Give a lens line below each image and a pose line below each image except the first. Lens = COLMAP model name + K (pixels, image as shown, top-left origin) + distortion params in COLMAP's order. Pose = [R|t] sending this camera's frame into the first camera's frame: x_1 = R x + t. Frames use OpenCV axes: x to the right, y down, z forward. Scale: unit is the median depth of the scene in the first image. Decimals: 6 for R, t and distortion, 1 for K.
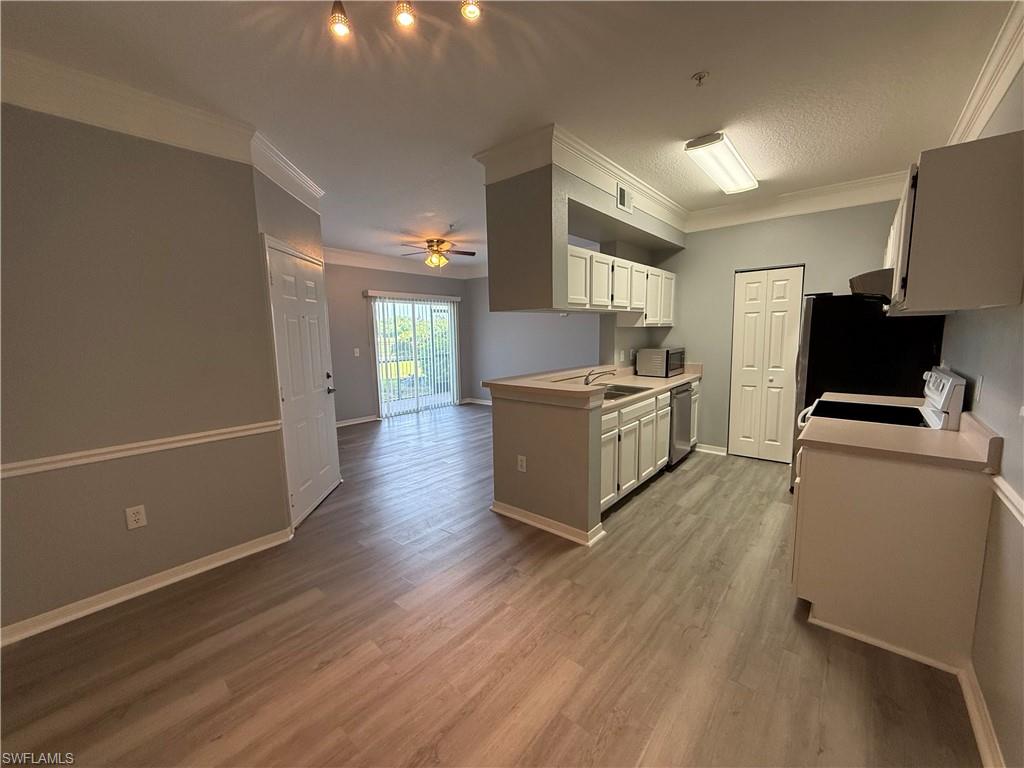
lens RADIAL K [[410.9, 0, 512.0], [0, 410.9, 384.0], [0, 0, 1]] dist [0.011022, 0.000030]
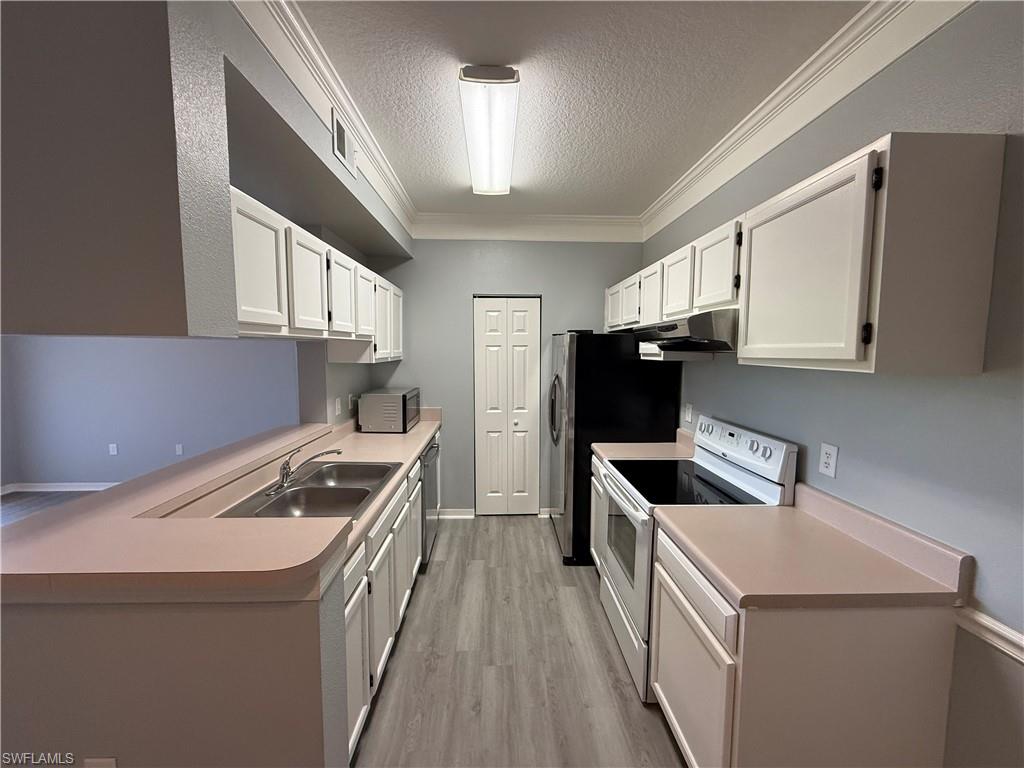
lens RADIAL K [[410.9, 0, 512.0], [0, 410.9, 384.0], [0, 0, 1]] dist [0.011022, 0.000030]
pose [[0.742135, -0.036370, 0.669263, 0.044884], [0.067761, 0.997482, -0.020933, -0.081009], [-0.666817, 0.060885, 0.742730, 0.381821]]
